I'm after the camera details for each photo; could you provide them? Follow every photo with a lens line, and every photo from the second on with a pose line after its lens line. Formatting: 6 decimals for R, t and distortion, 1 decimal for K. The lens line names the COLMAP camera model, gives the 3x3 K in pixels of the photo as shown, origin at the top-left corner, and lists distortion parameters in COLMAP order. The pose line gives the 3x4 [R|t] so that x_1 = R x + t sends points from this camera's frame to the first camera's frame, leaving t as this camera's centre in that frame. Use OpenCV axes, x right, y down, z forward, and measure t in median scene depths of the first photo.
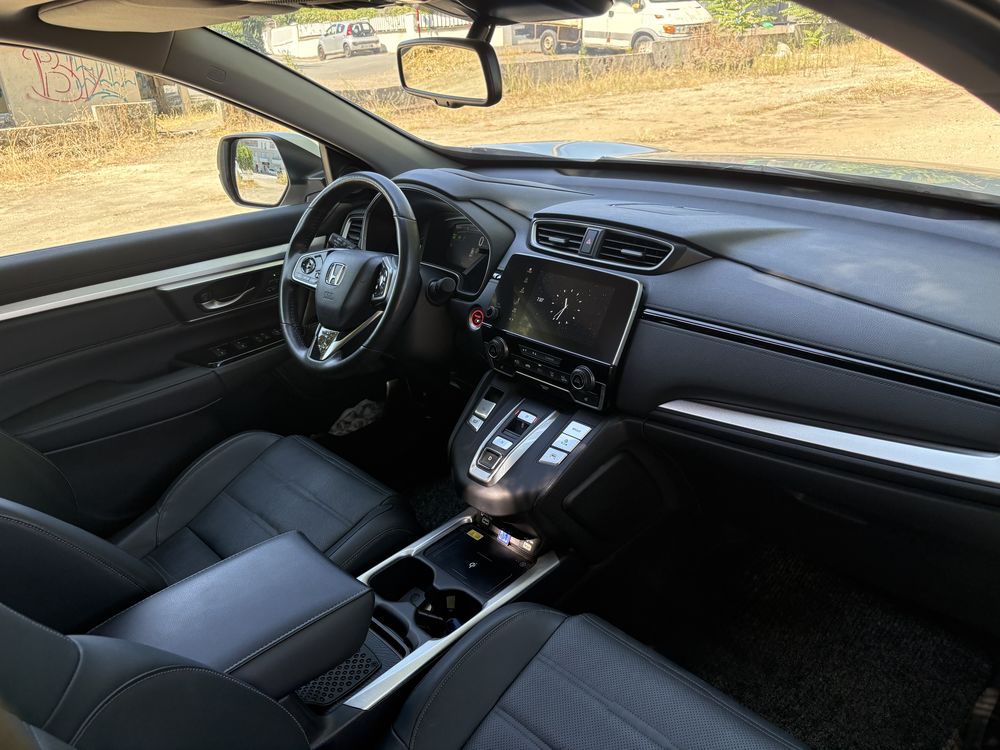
lens RADIAL K [[750.9, 0, 500.0], [0, 750.9, 375.0], [0, 0, 1]] dist [0.084607, -0.097905]
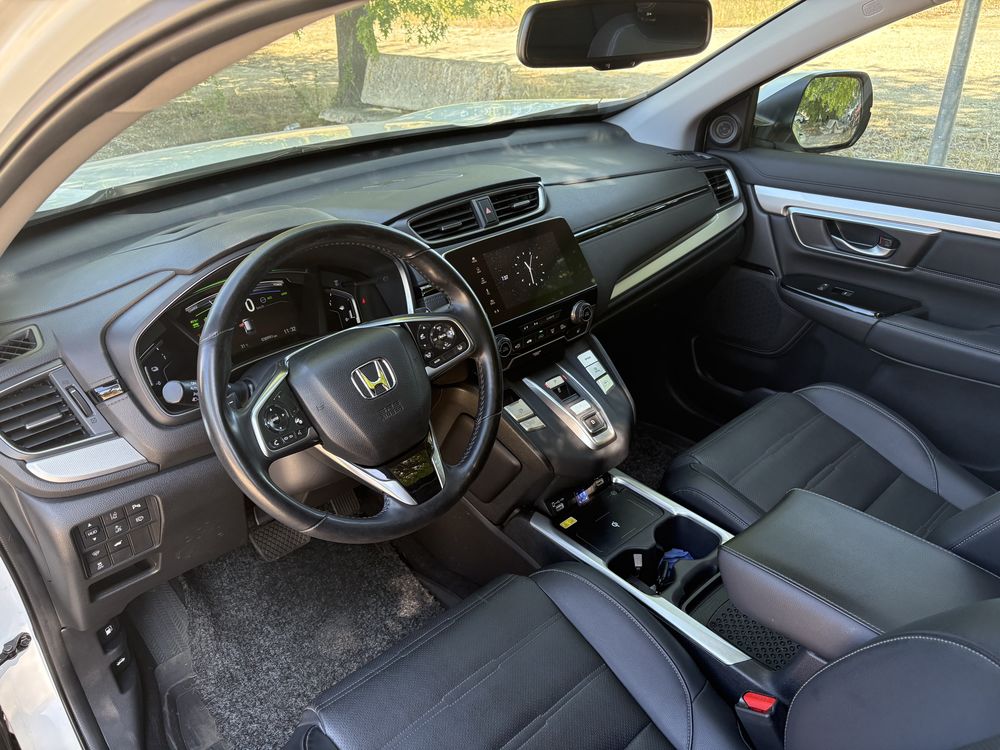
lens RADIAL K [[750.9, 0, 500.0], [0, 750.9, 375.0], [0, 0, 1]] dist [0.084607, -0.097905]
pose [[0.036318, -0.431301, 0.901477, -0.864464], [0.442864, 0.815603, 0.372374, -0.357269], [-0.895853, 0.385708, 0.220629, 0.827991]]
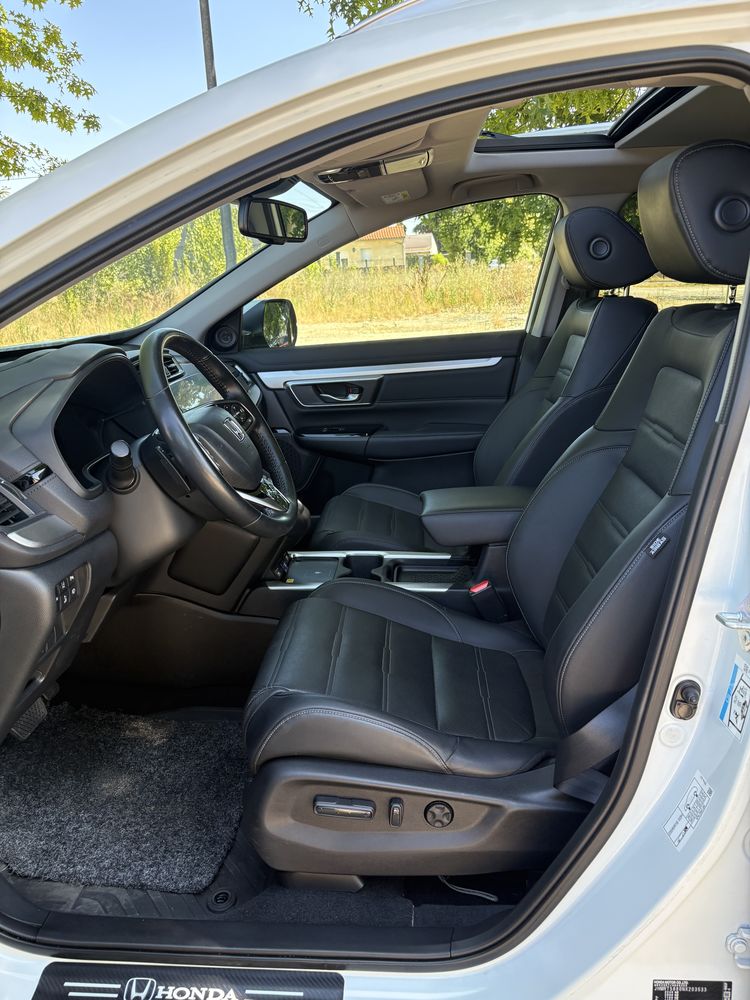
lens RADIAL K [[750.9, 0, 375.0], [0, 750.9, 500.0], [0, 0, 1]] dist [0.084607, -0.097905]
pose [[-0.661090, -0.126019, 0.739648, -1.117146], [0.394057, 0.780578, 0.485197, -0.485737], [-0.638497, 0.612223, -0.466374, 1.539137]]
